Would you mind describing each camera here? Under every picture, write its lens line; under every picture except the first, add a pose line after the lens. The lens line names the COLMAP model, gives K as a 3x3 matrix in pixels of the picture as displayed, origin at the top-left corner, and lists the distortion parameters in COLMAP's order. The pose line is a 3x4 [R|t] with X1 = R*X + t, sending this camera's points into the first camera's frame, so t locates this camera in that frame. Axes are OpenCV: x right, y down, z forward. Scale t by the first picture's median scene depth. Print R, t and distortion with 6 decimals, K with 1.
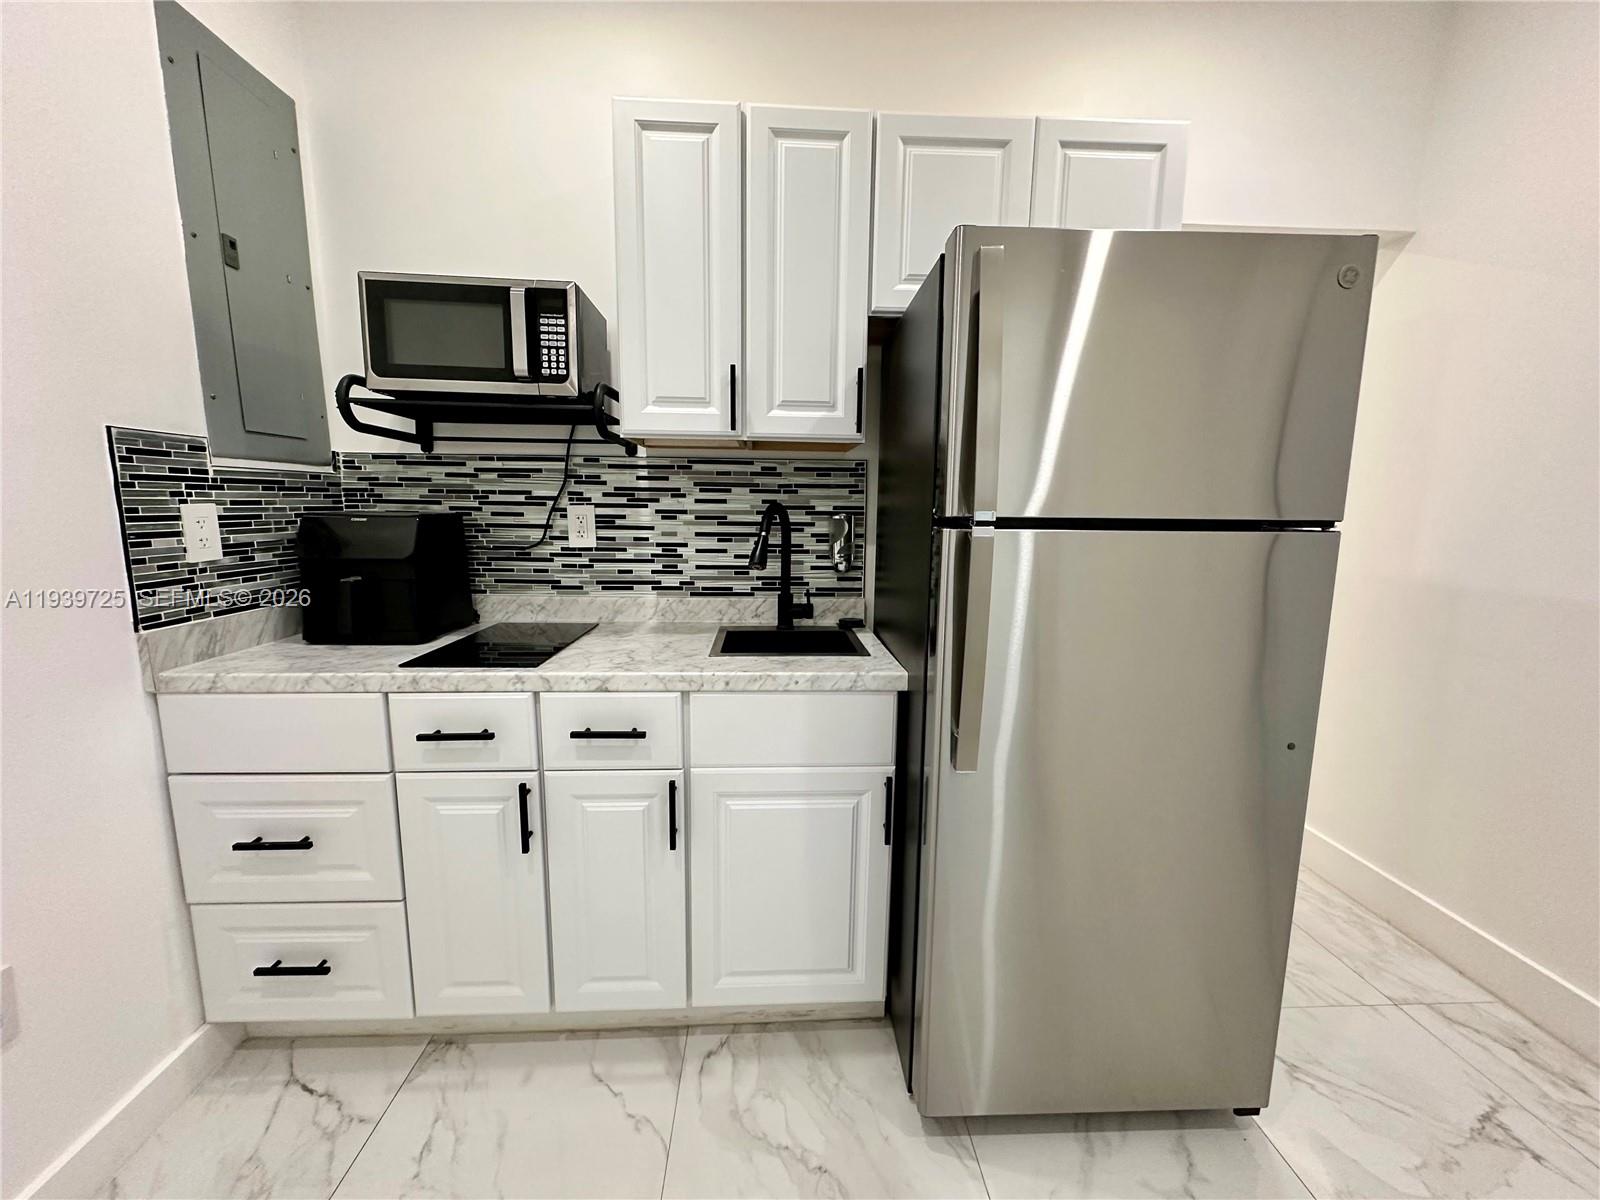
lens RADIAL K [[638.9, 0, 800.8], [0, 638.9, 598.4], [0, 0, 1]] dist [-0.002625, 0.000534]
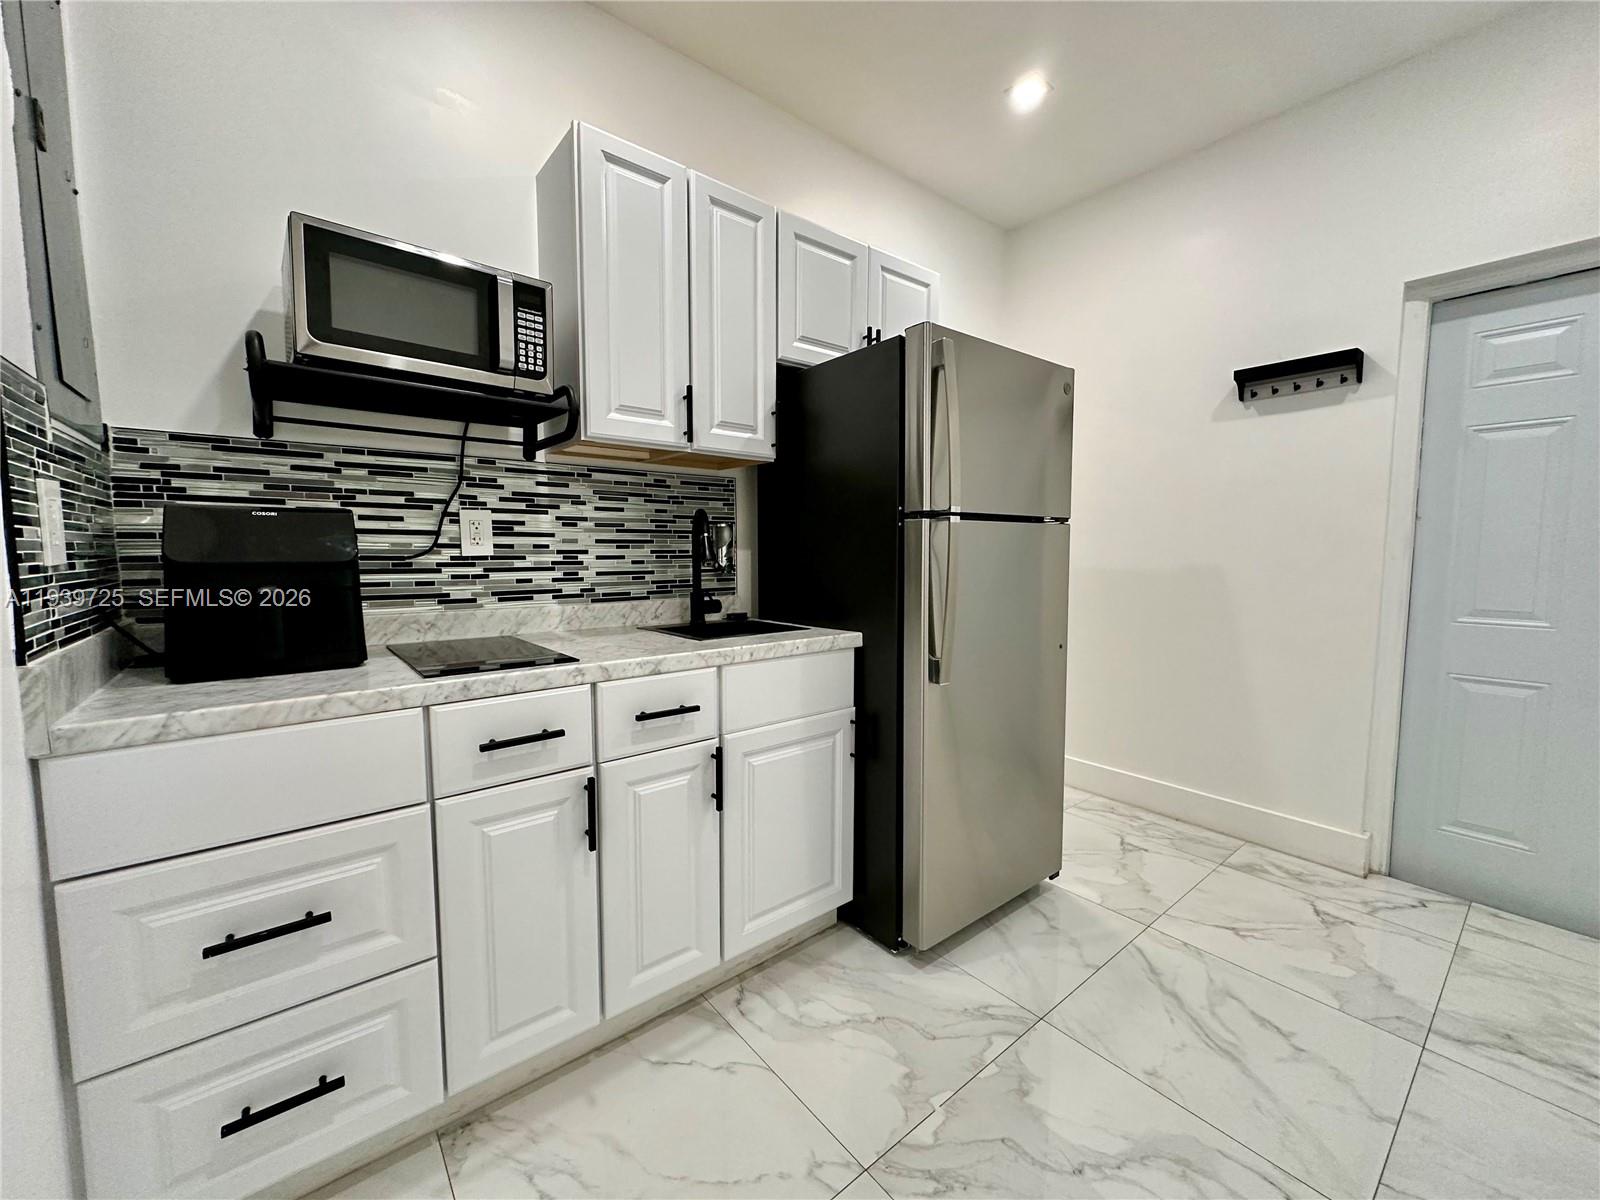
lens RADIAL K [[638.9, 0, 800.8], [0, 638.9, 598.4], [0, 0, 1]] dist [-0.002625, 0.000534]
pose [[0.803427, -0.058346, 0.592538, -0.620155], [0.095689, 0.994904, -0.031779, 0.065130], [-0.587664, 0.082232, 0.804916, -0.003027]]
